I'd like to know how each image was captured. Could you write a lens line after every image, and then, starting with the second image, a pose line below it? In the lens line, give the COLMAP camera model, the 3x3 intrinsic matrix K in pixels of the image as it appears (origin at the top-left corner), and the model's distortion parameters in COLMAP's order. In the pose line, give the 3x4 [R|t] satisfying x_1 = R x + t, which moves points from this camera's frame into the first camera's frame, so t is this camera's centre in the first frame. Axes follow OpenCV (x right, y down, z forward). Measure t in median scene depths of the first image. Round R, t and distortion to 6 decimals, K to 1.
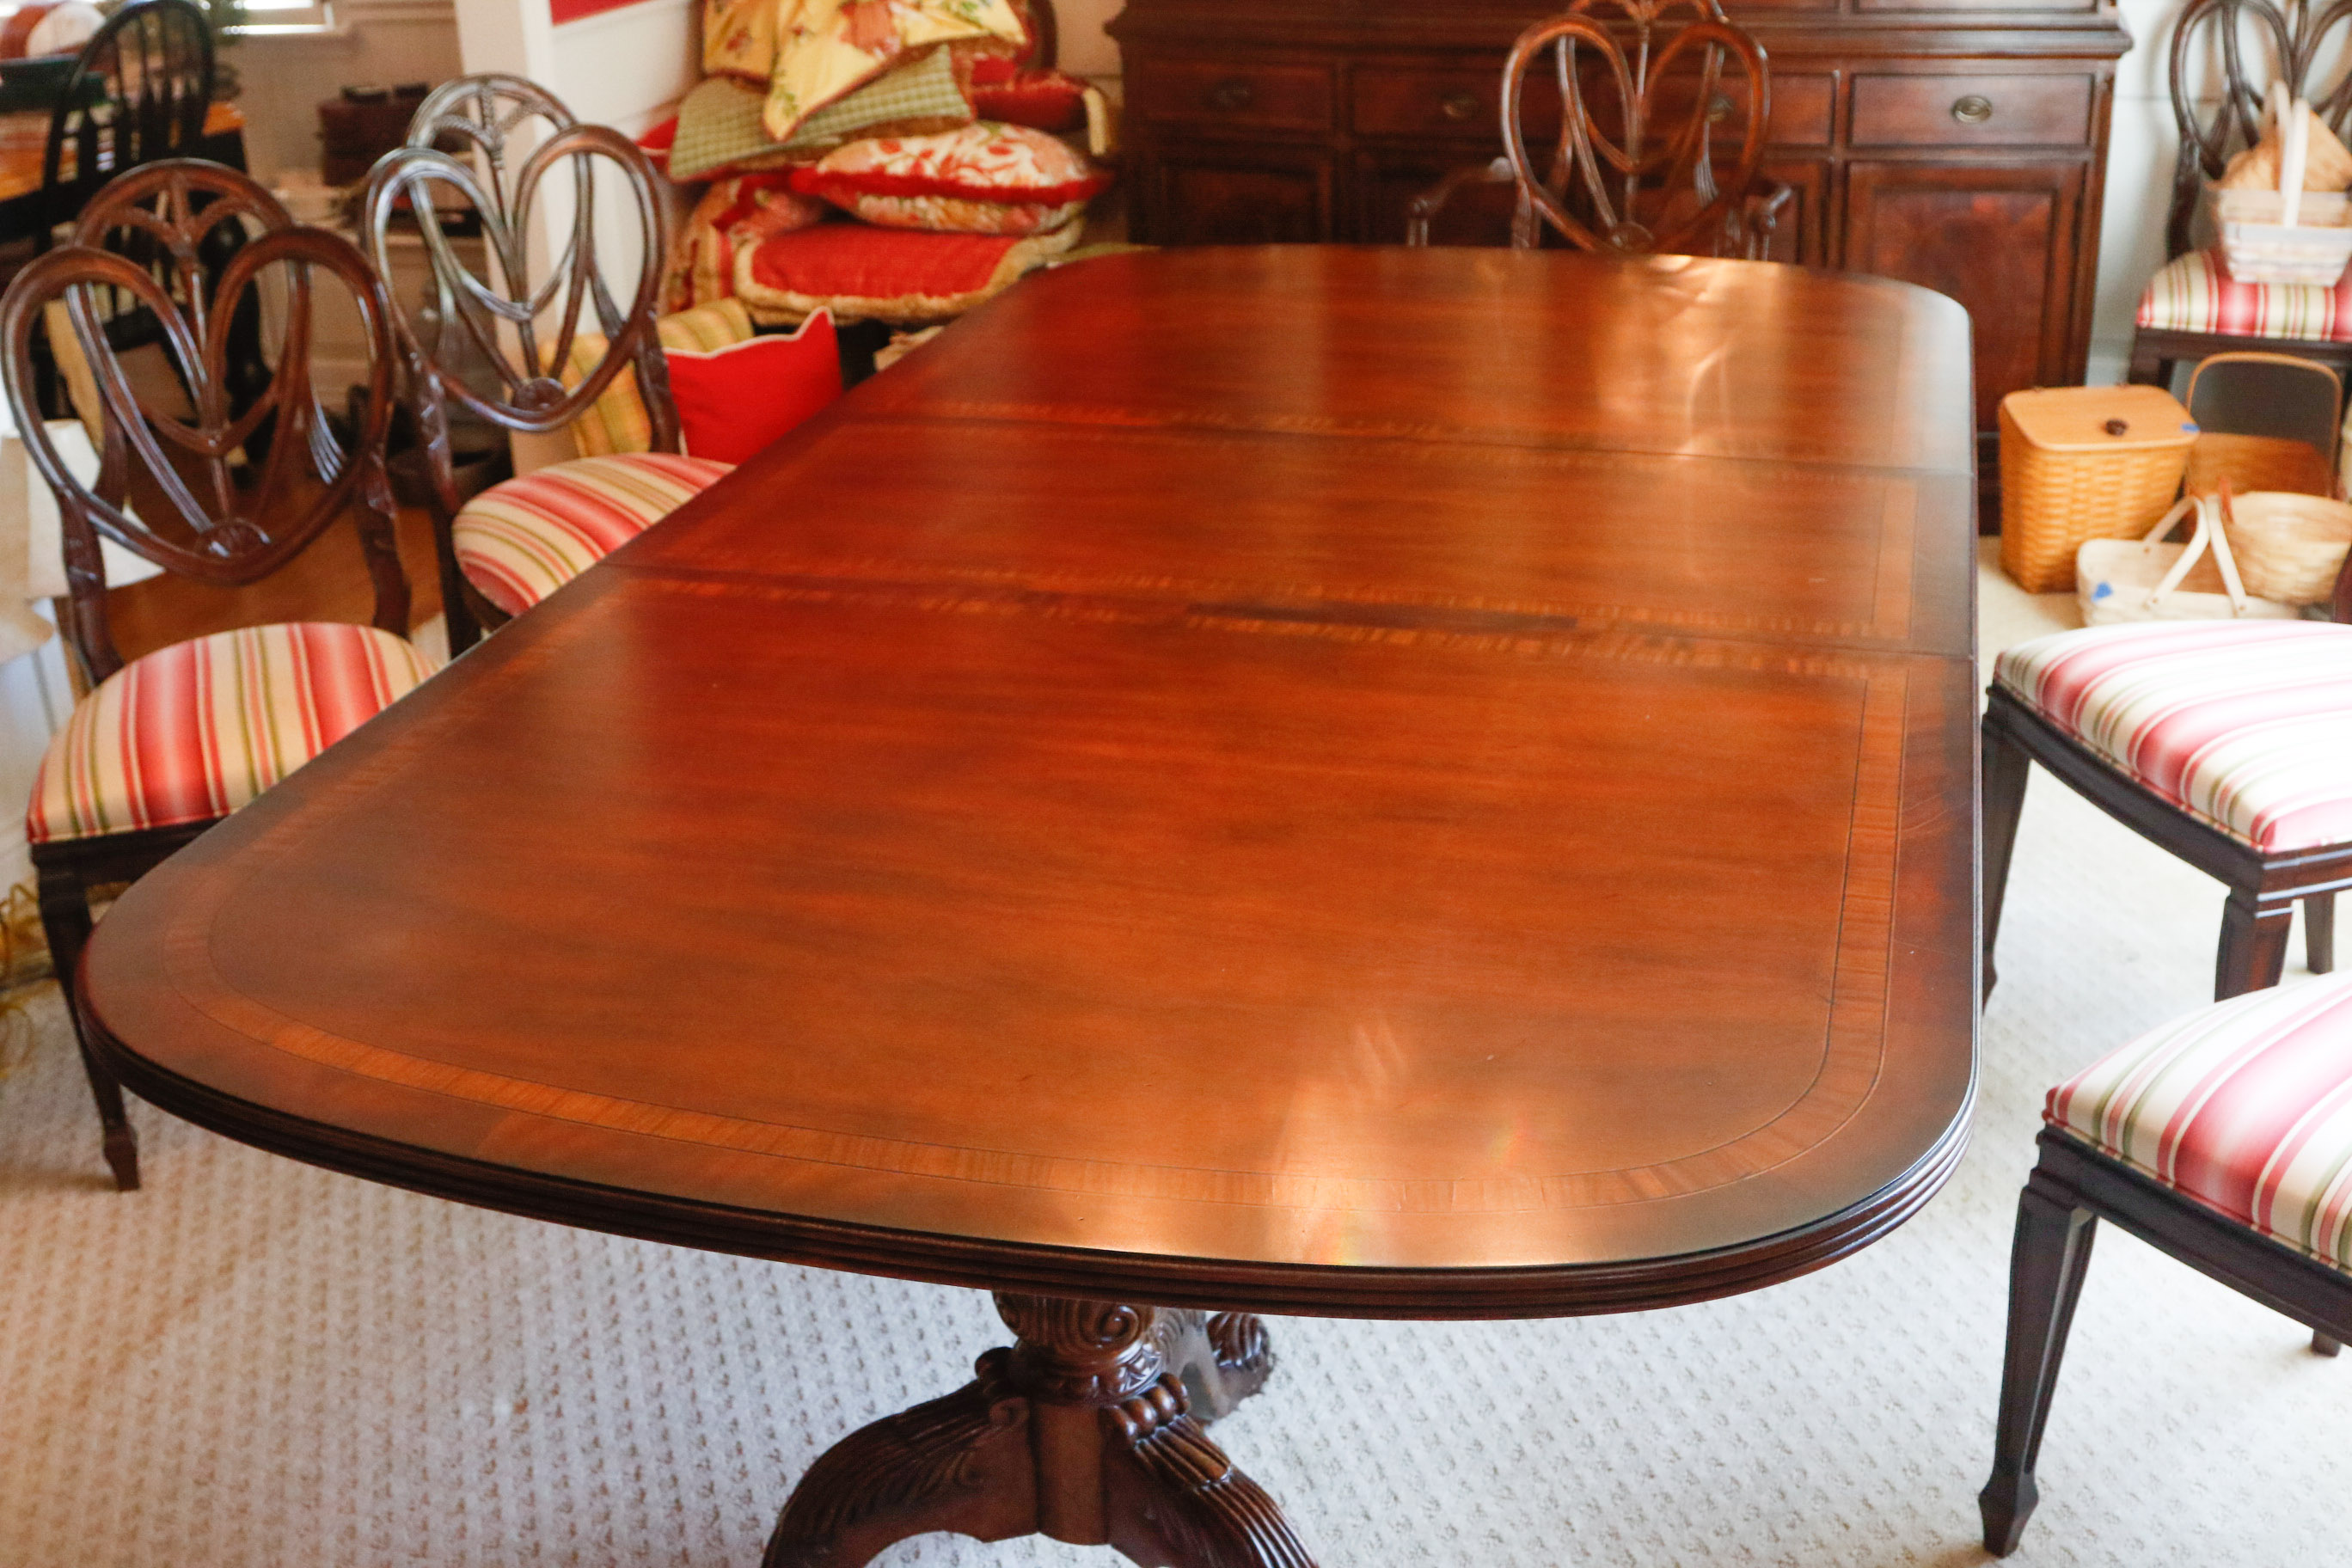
lens RADIAL K [[2526.8, 0, 1195.7], [0, 2526.8, 814.4], [0, 0, 1]] dist [-0.140166, 0.087629]
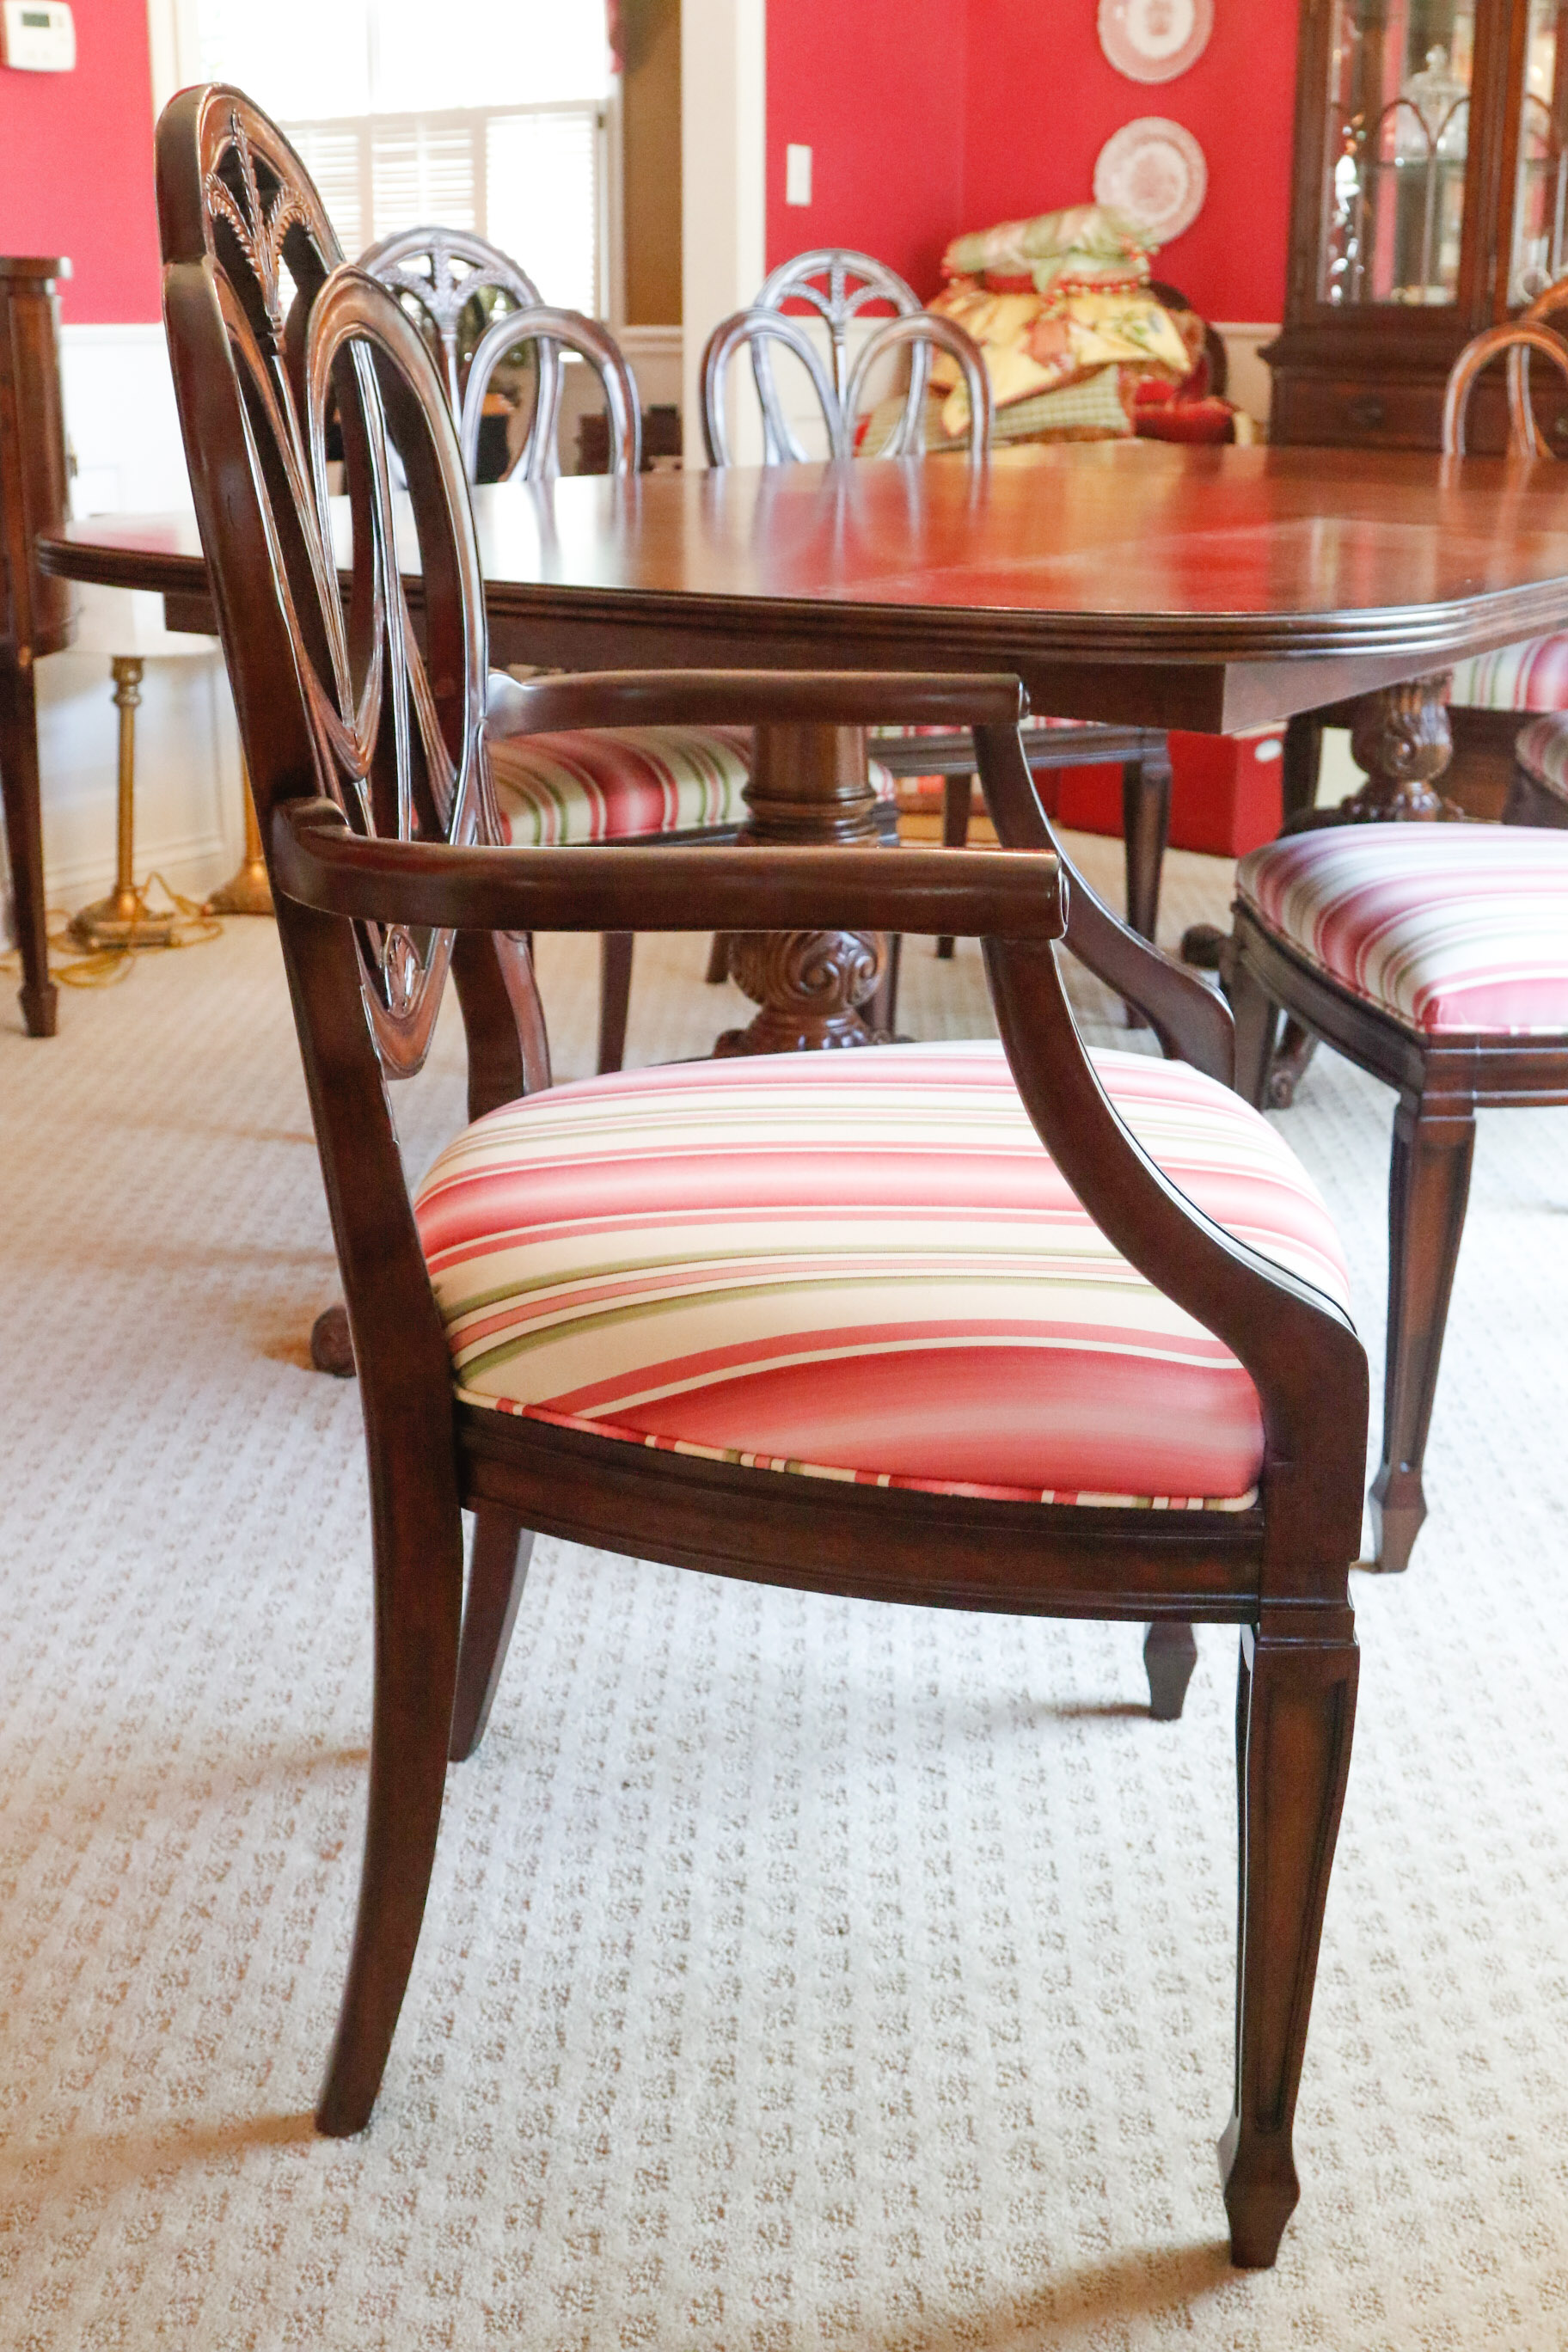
lens RADIAL K [[2526.8, 0, 801.3], [0, 2526.8, 1165.5], [0, 0, 1]] dist [-0.140166, 0.087629]
pose [[0.954255, 0.131657, -0.268448, 0.121287], [-0.157943, 0.984307, -0.078701, 0.162886], [0.253874, 0.117501, 0.960074, -0.045427]]
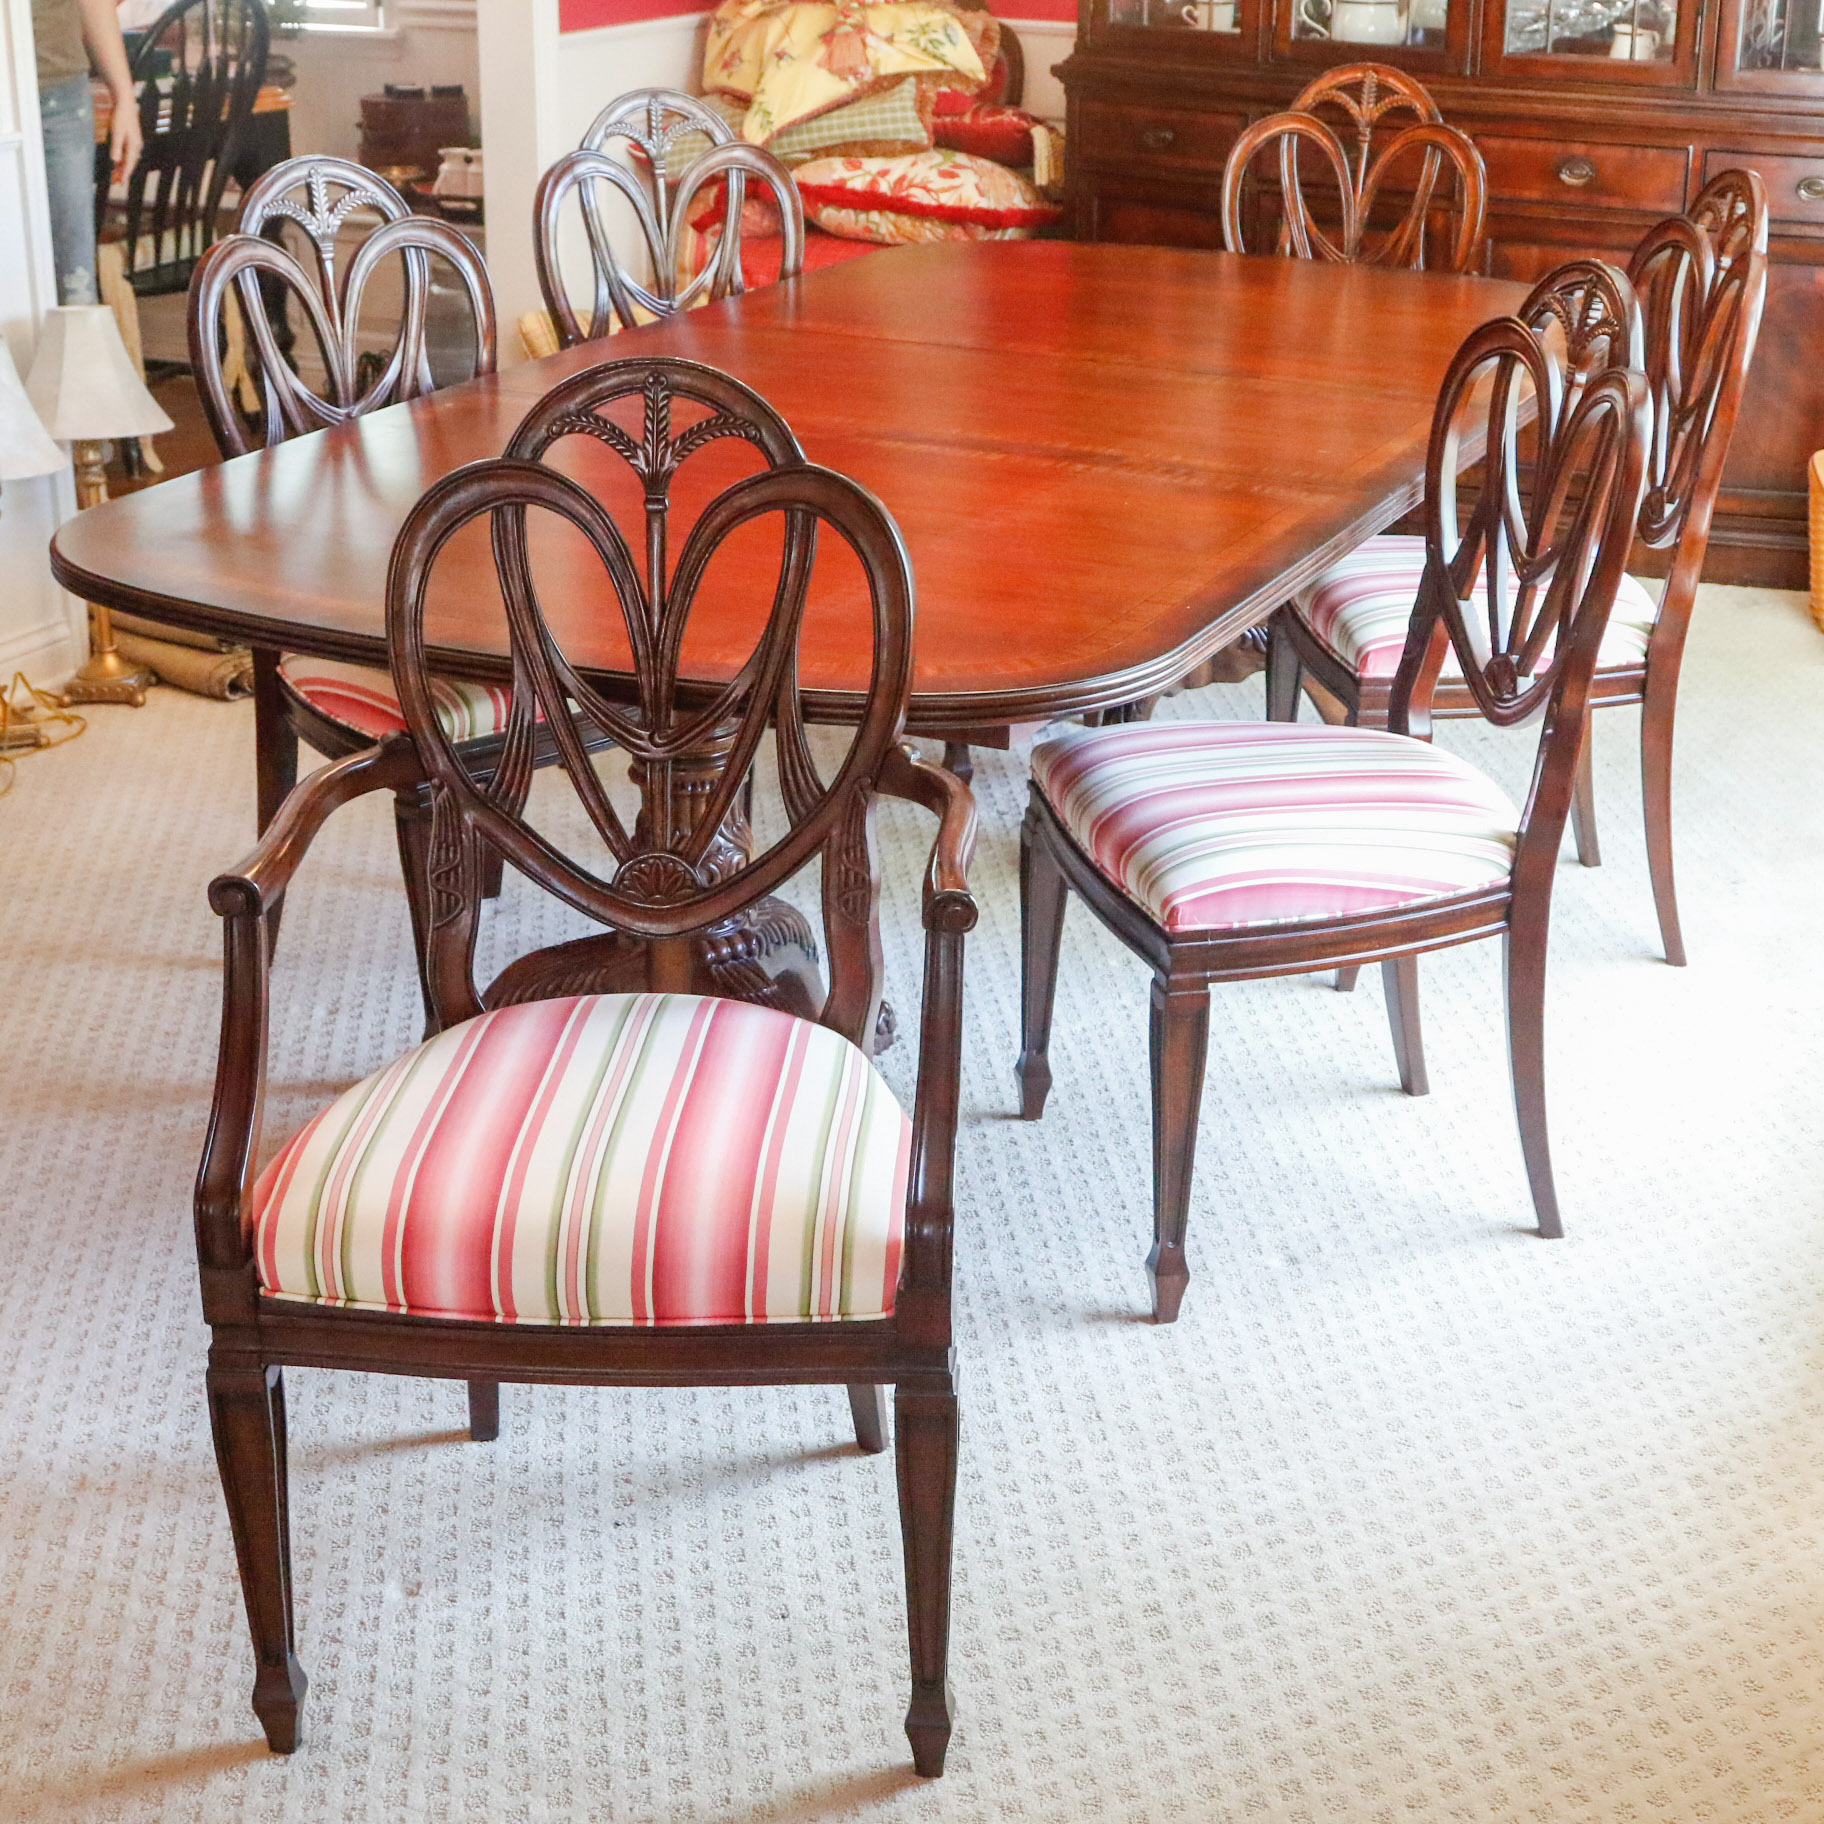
lens RADIAL K [[2945.2, 0, 992.0], [0, 2945.2, 935.3], [0, 0, 1]] dist [-0.150196, 0.134103]
pose [[0.987237, 0.099993, -0.123951, 0.148470], [-0.104472, 0.994070, -0.030167, 0.116035], [0.120200, 0.042731, 0.991830, -0.285211]]
